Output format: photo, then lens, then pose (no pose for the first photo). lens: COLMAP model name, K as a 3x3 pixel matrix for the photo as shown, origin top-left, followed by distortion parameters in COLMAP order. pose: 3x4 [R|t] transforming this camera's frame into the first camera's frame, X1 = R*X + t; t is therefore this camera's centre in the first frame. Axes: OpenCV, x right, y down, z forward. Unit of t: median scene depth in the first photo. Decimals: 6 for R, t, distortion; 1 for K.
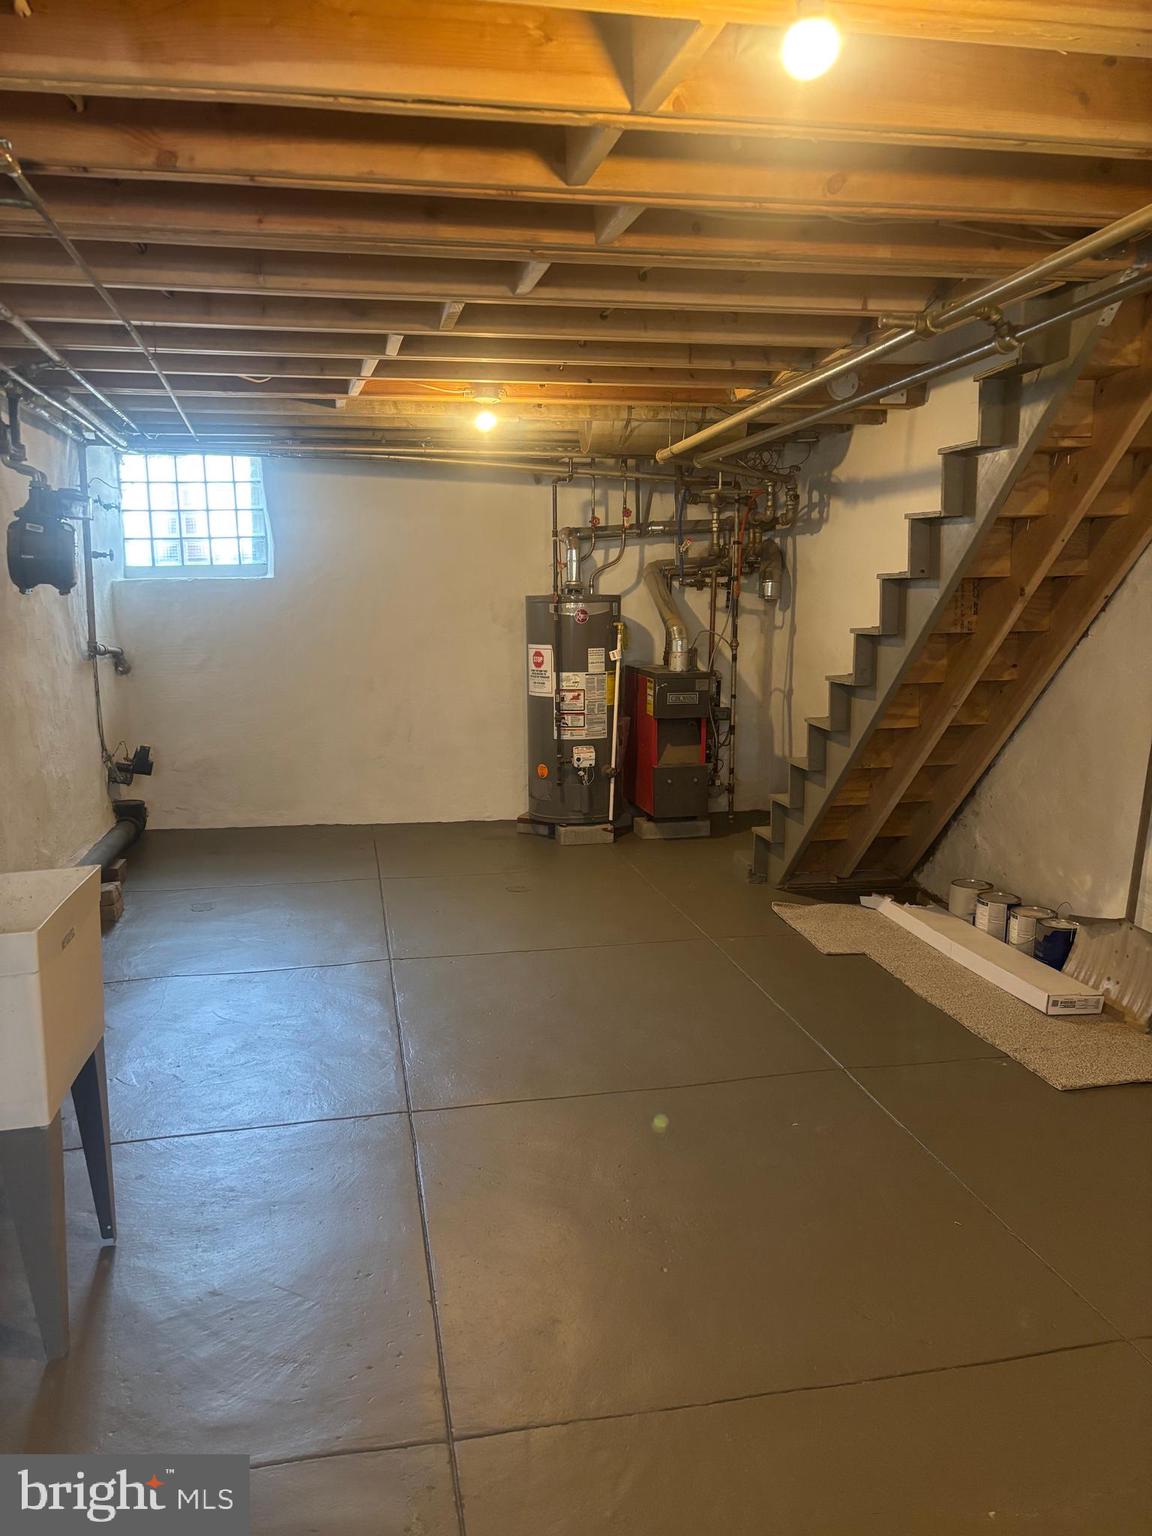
lens RADIAL K [[1158.8, 0, 579.7], [0, 1158.8, 762.1], [0, 0, 1]] dist [0.036509, -0.028524]
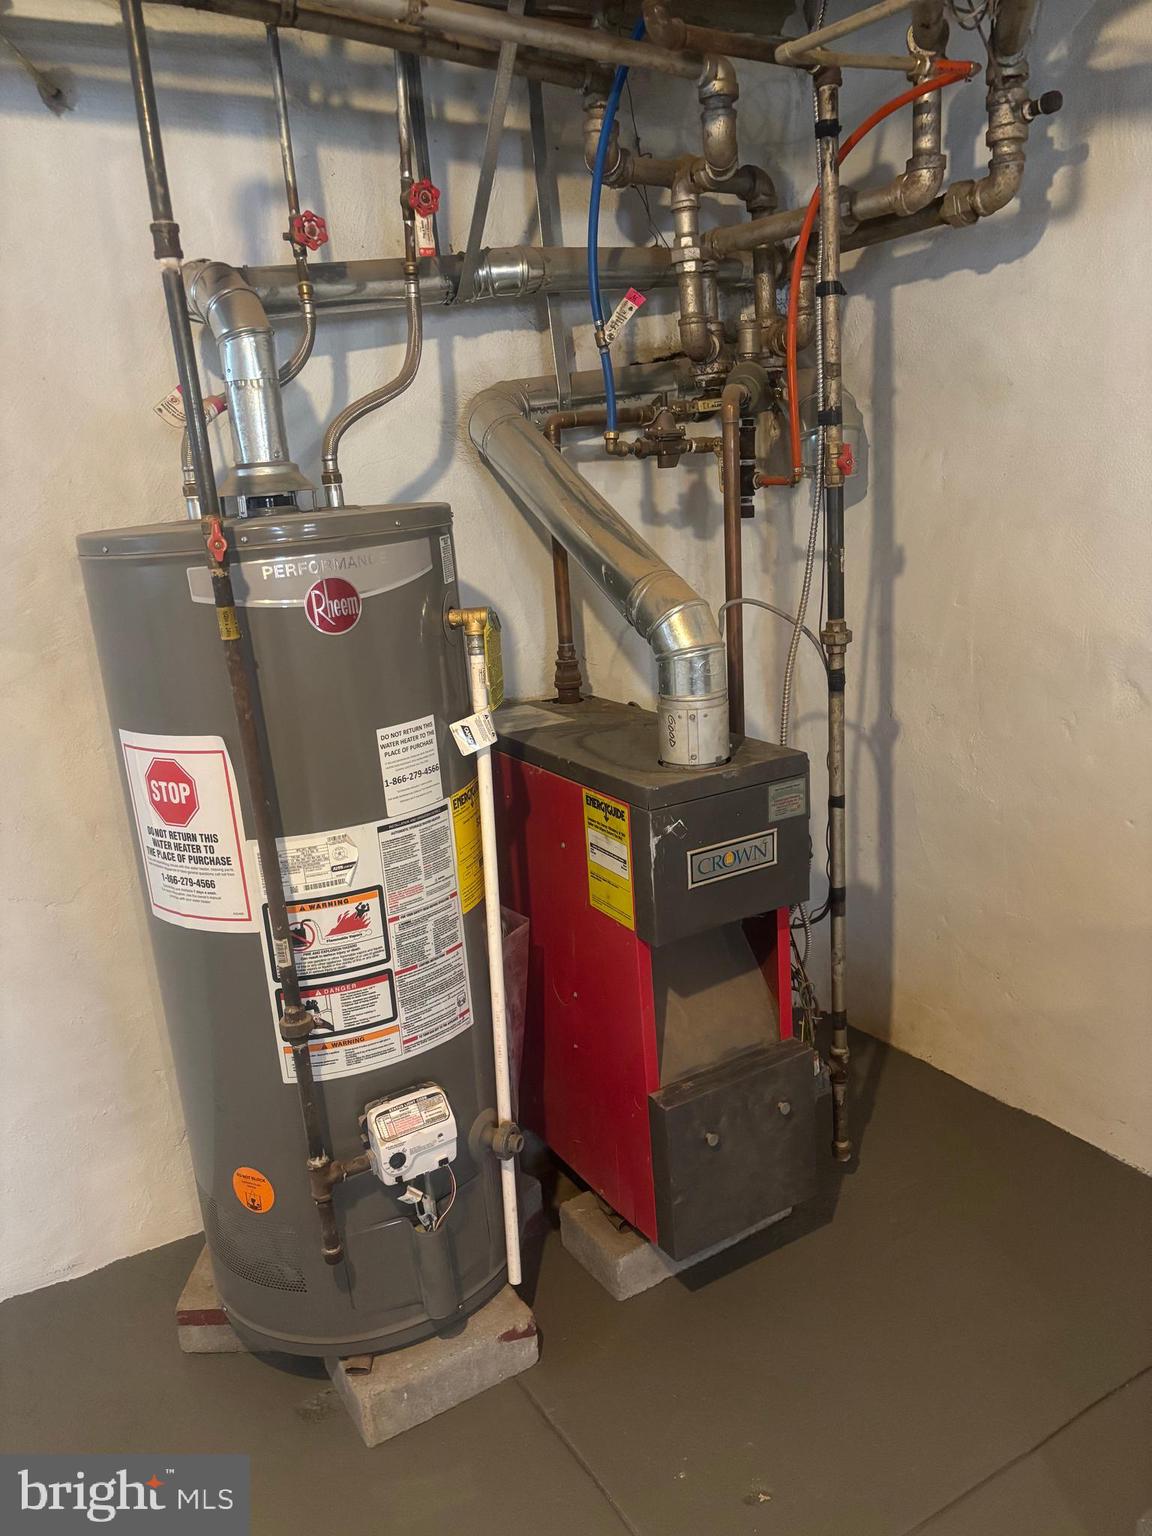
lens RADIAL K [[1158.8, 0, 579.7], [0, 1158.8, 762.1], [0, 0, 1]] dist [0.036509, -0.028524]
pose [[0.942086, -0.147124, 0.301376, -0.027684], [0.117347, 0.986441, 0.114736, -0.113428], [-0.314170, -0.072726, 0.946577, 0.736547]]
